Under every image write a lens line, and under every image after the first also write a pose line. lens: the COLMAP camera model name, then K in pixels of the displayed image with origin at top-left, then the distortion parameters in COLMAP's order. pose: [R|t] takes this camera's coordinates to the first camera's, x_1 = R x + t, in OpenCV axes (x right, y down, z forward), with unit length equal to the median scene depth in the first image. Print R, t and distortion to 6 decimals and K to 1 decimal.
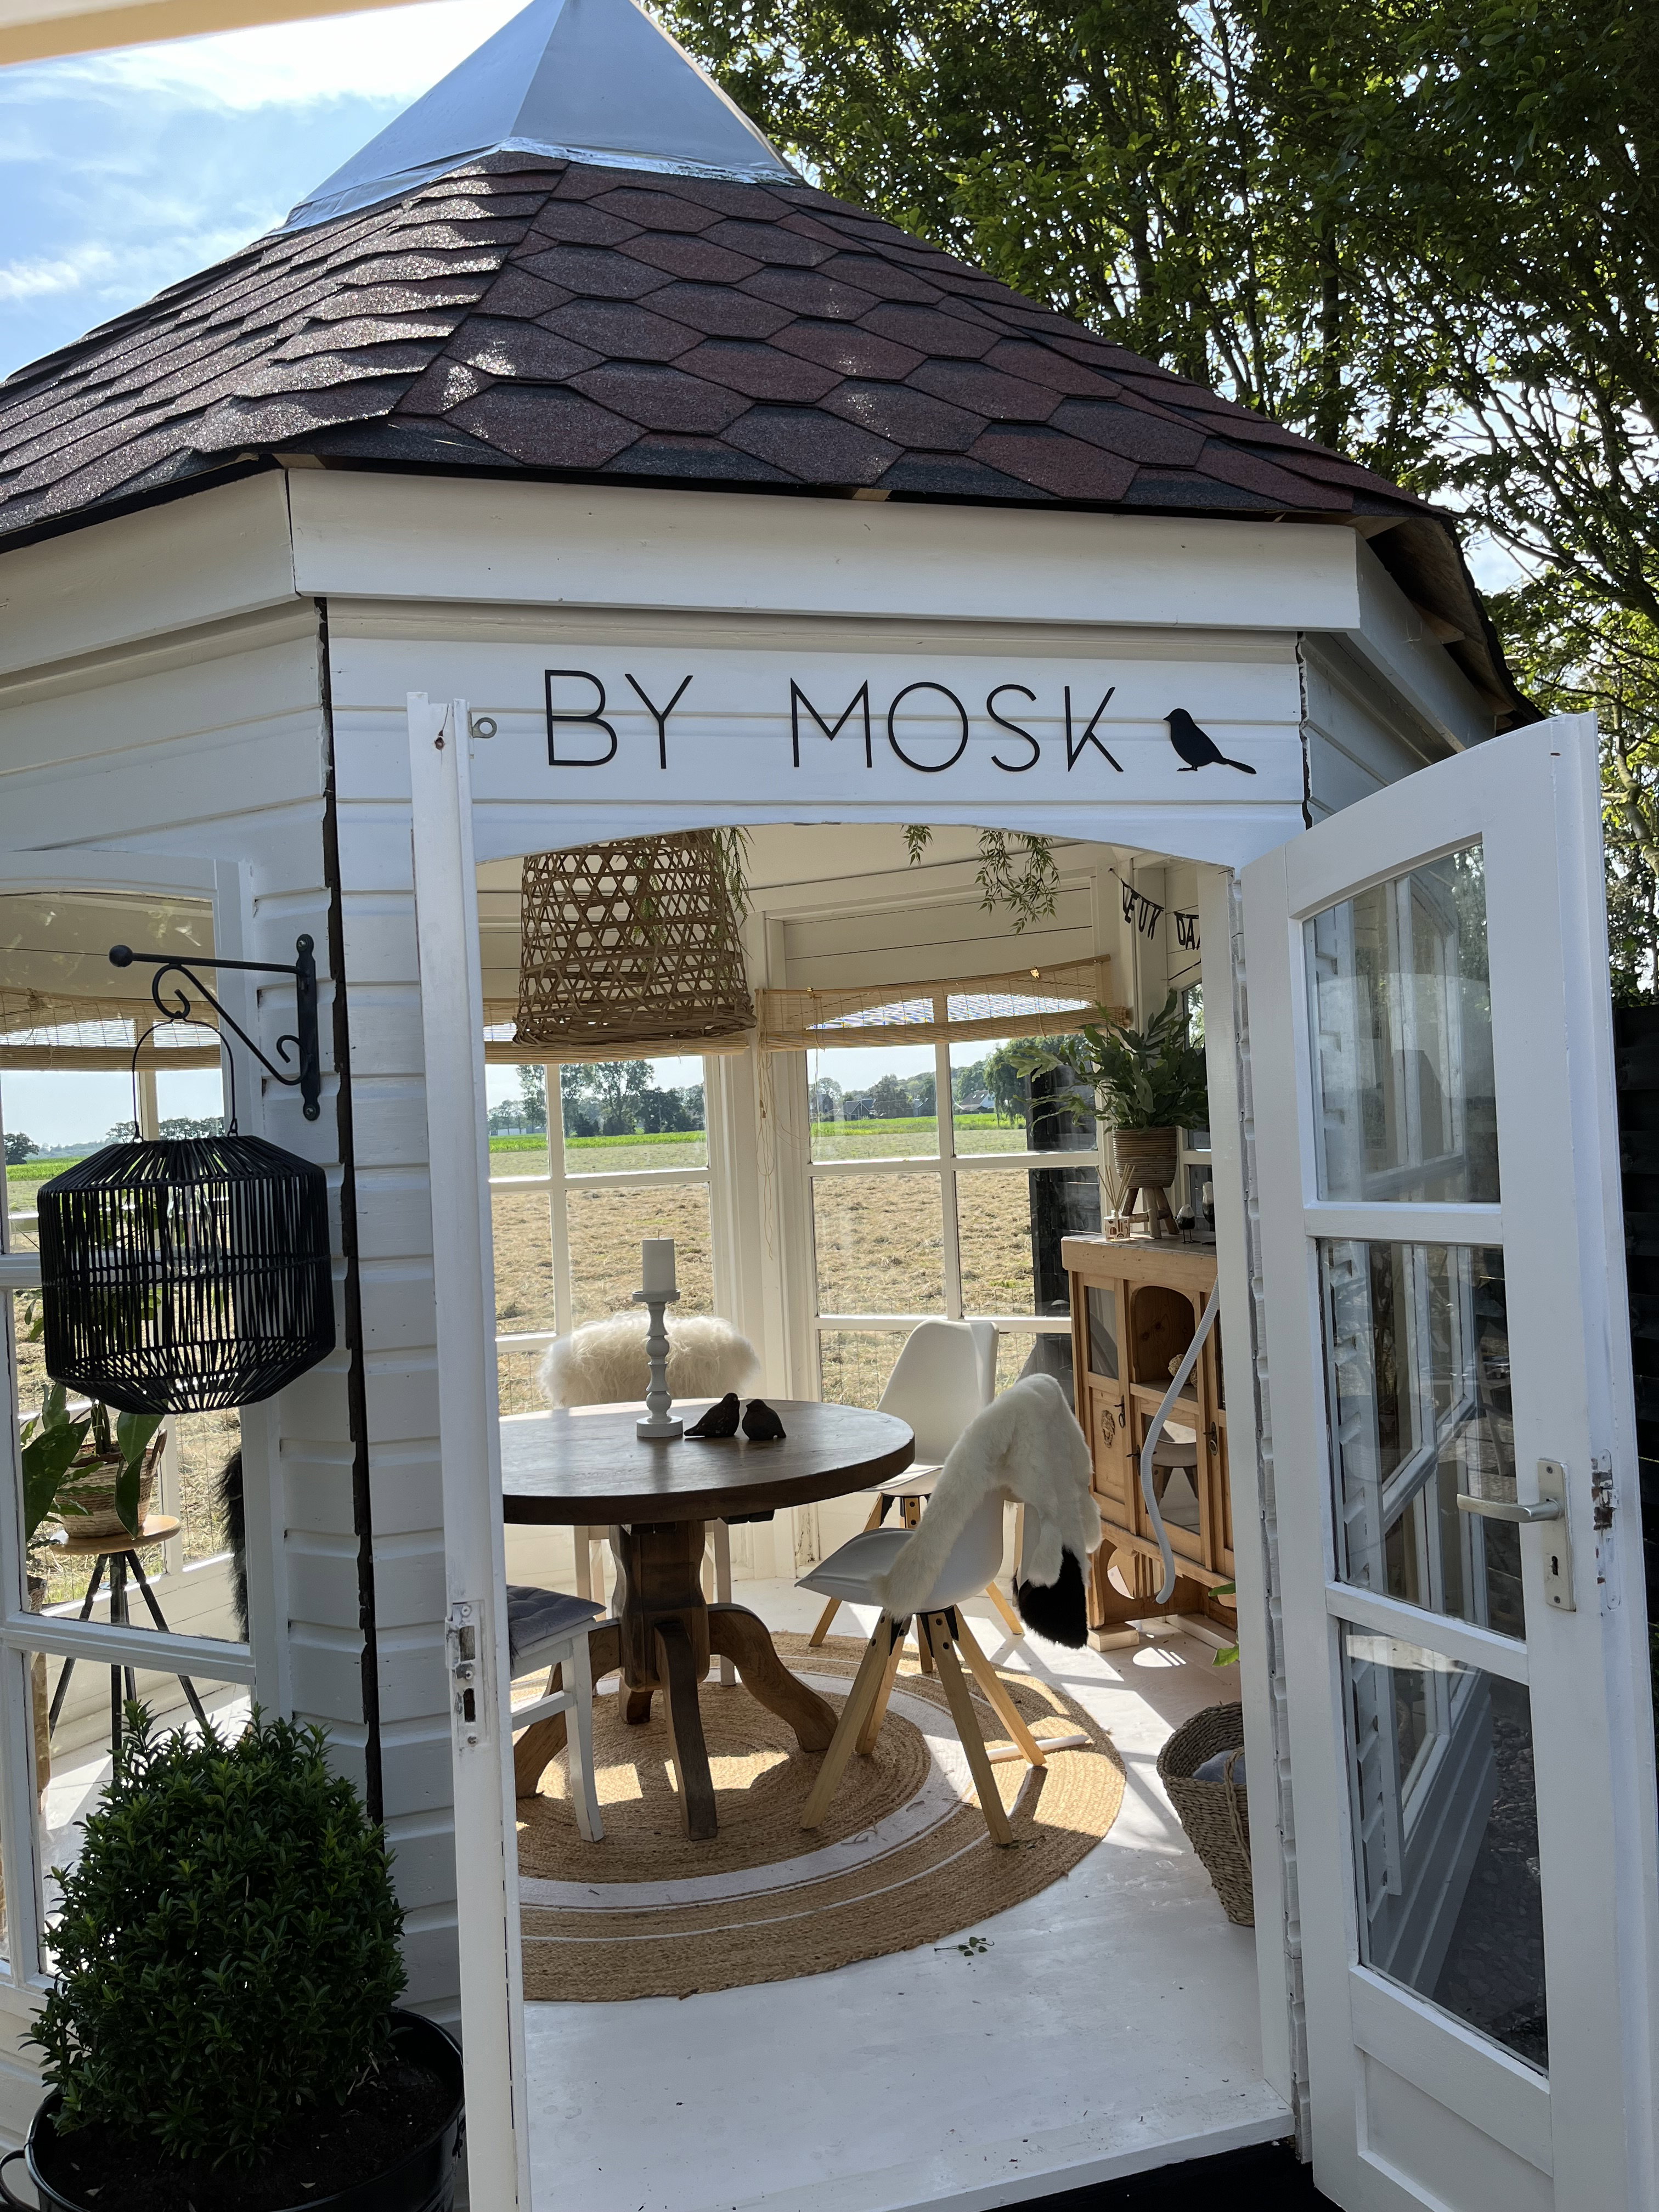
lens RADIAL K [[1659.1, 0, 823.5], [0, 1659.1, 1113.2], [0, 0, 1]] dist [0.106978, -0.133455]
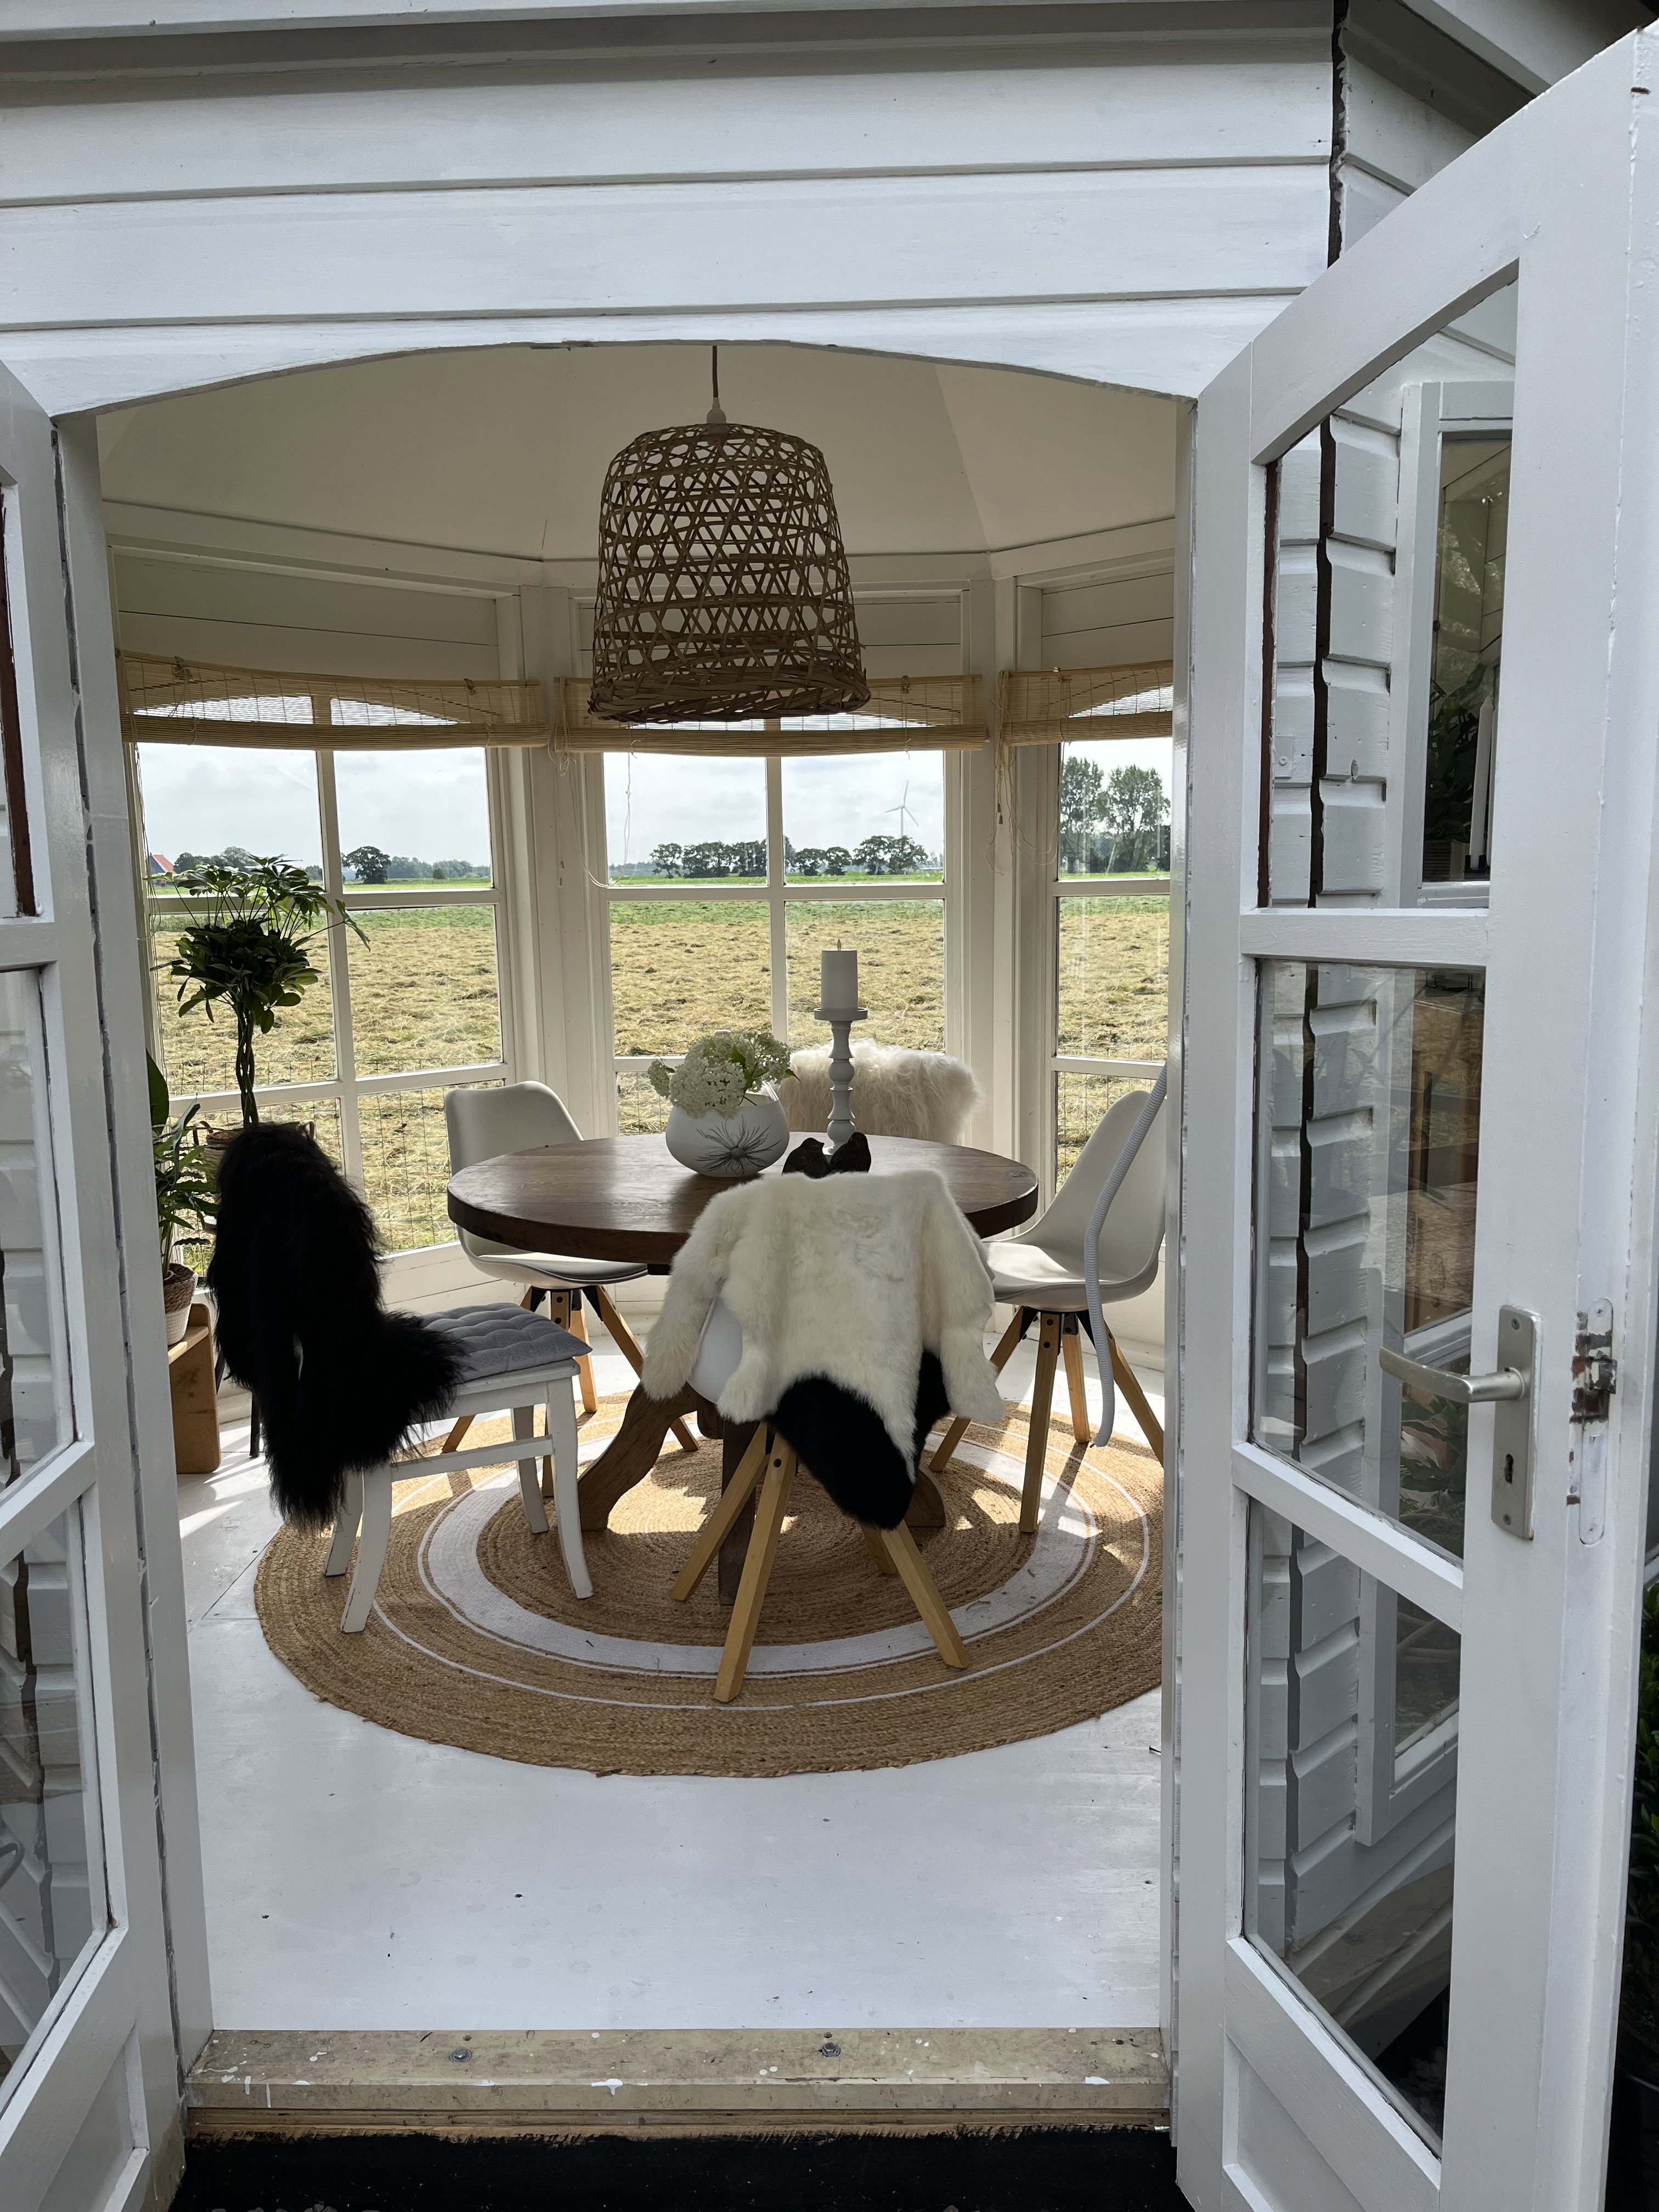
lens RADIAL K [[1671.5, 0, 829.5], [0, 1671.5, 1106.0], [0, 0, 1]] dist [0.094668, -0.118276]
pose [[0.953793, 0.074691, -0.291034, 0.227991], [-0.029764, 0.987333, 0.155845, 0.021570], [0.298988, -0.139982, 0.943934, 0.196986]]
